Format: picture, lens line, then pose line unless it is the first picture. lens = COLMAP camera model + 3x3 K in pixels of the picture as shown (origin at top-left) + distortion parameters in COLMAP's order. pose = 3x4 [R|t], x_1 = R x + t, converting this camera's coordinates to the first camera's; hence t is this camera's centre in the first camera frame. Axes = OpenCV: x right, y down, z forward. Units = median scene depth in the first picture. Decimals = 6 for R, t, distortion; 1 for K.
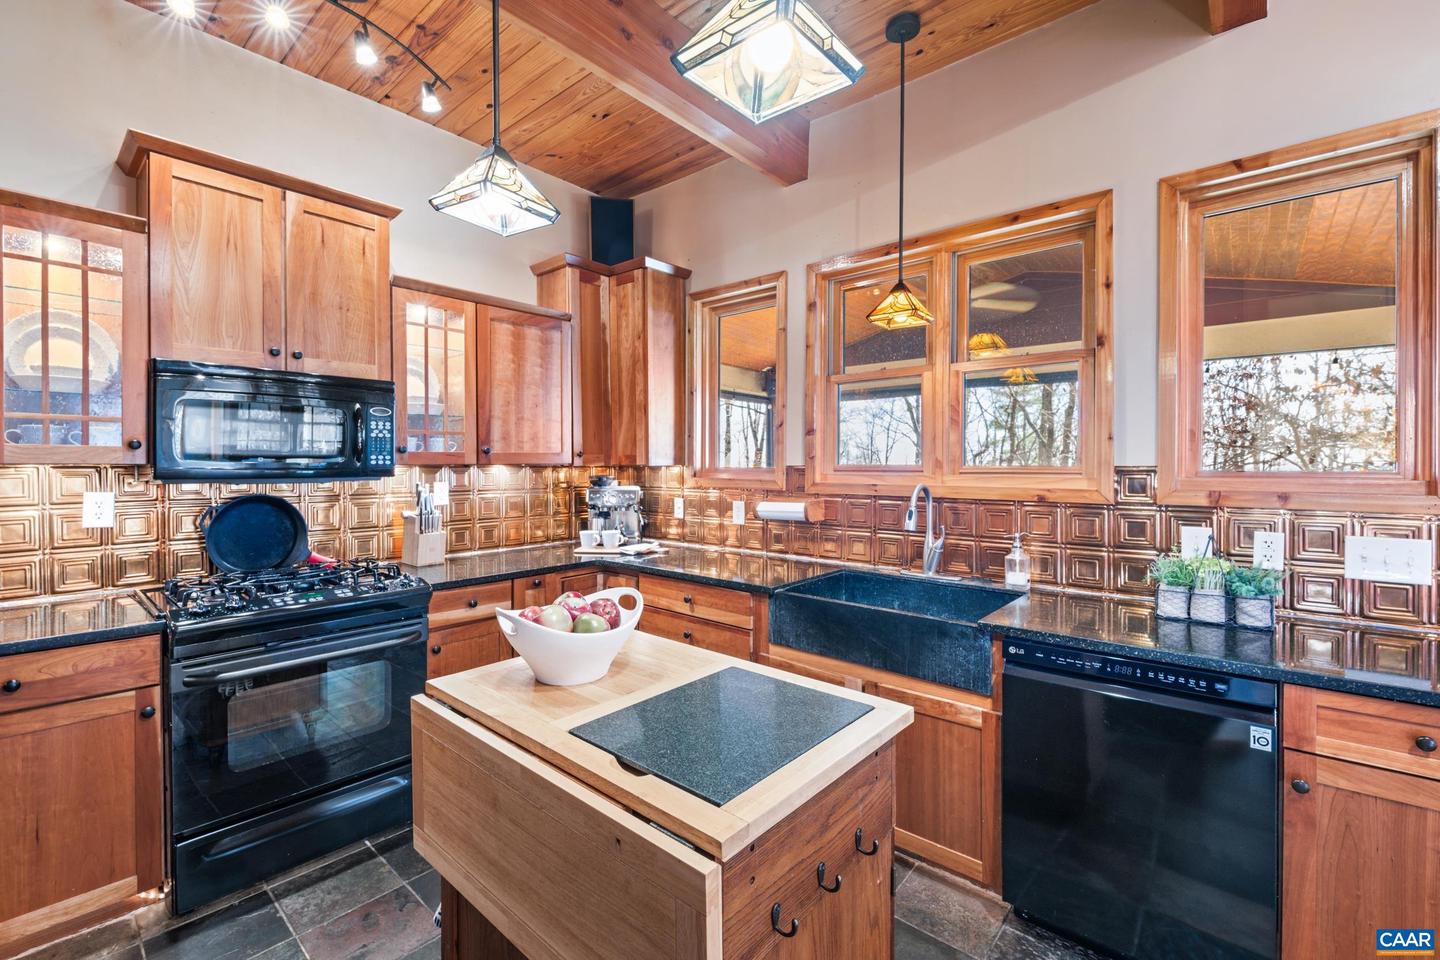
lens RADIAL K [[630.1, 0, 661.8], [0, 630.1, 468.7], [0, 0, 1]] dist [0.012487, -0.007644]
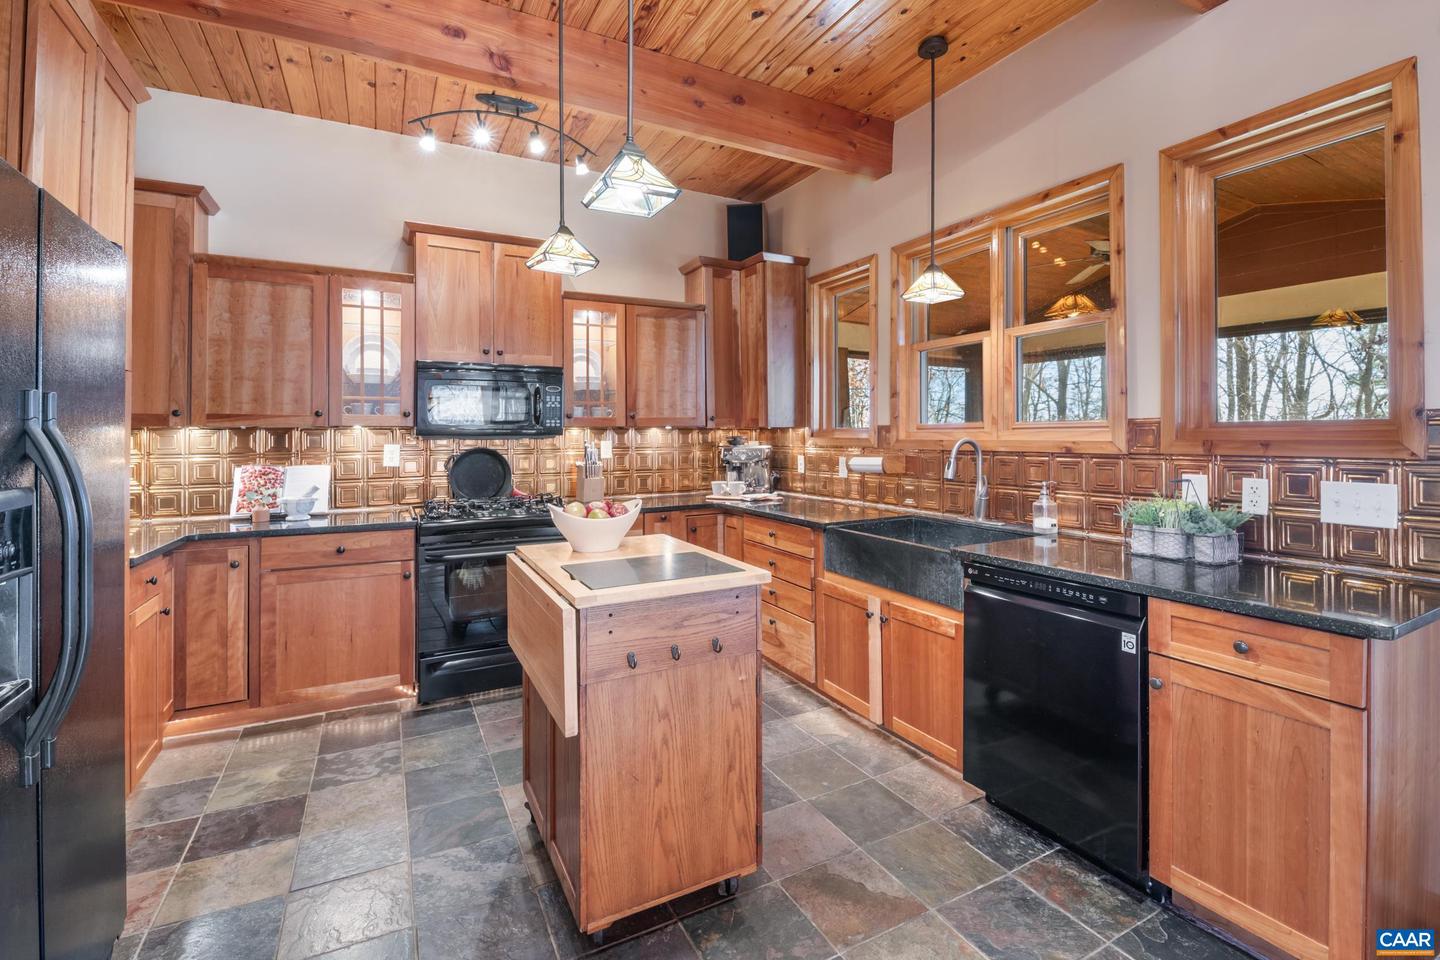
lens RADIAL K [[630.1, 0, 685.1], [0, 630.1, 425.3], [0, 0, 1]] dist [0.012487, -0.007644]
pose [[0.939801, -0.010524, -0.341561, 0.354621], [0.002886, 0.999734, -0.022862, 0.027483], [0.341711, 0.020500, 0.939582, -0.248938]]
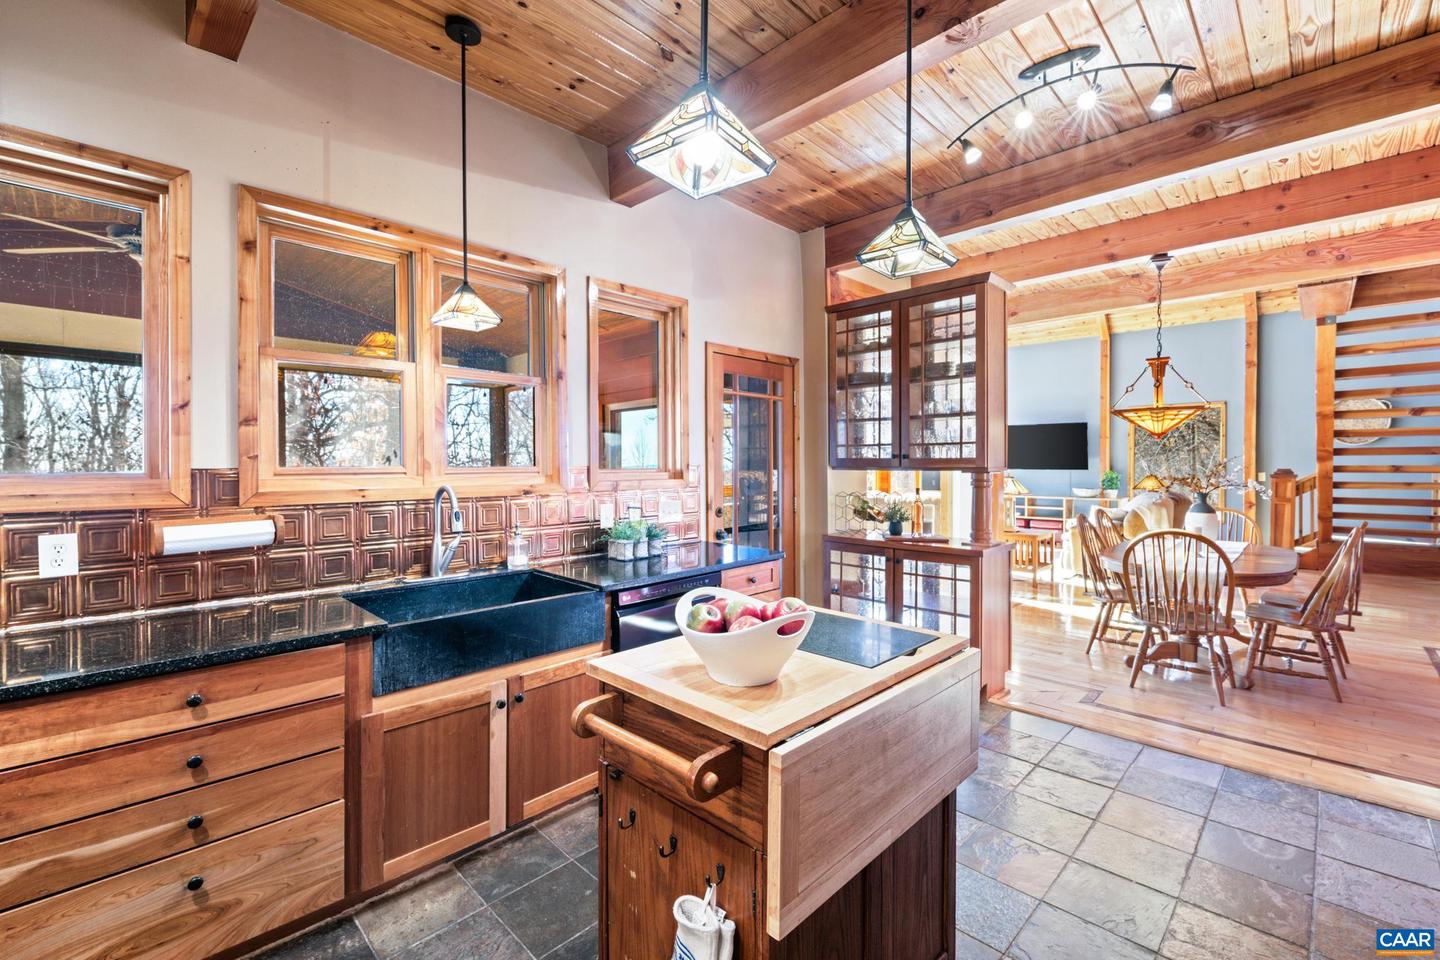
lens RADIAL K [[630.1, 0, 757.2], [0, 630.1, 473.9], [0, 0, 1]] dist [0.012487, -0.007644]
pose [[-0.040326, -0.010906, 0.999127, -0.661220], [0.017273, 0.999783, 0.011610, 0.003932], [-0.999037, 0.017726, -0.040128, 0.598304]]
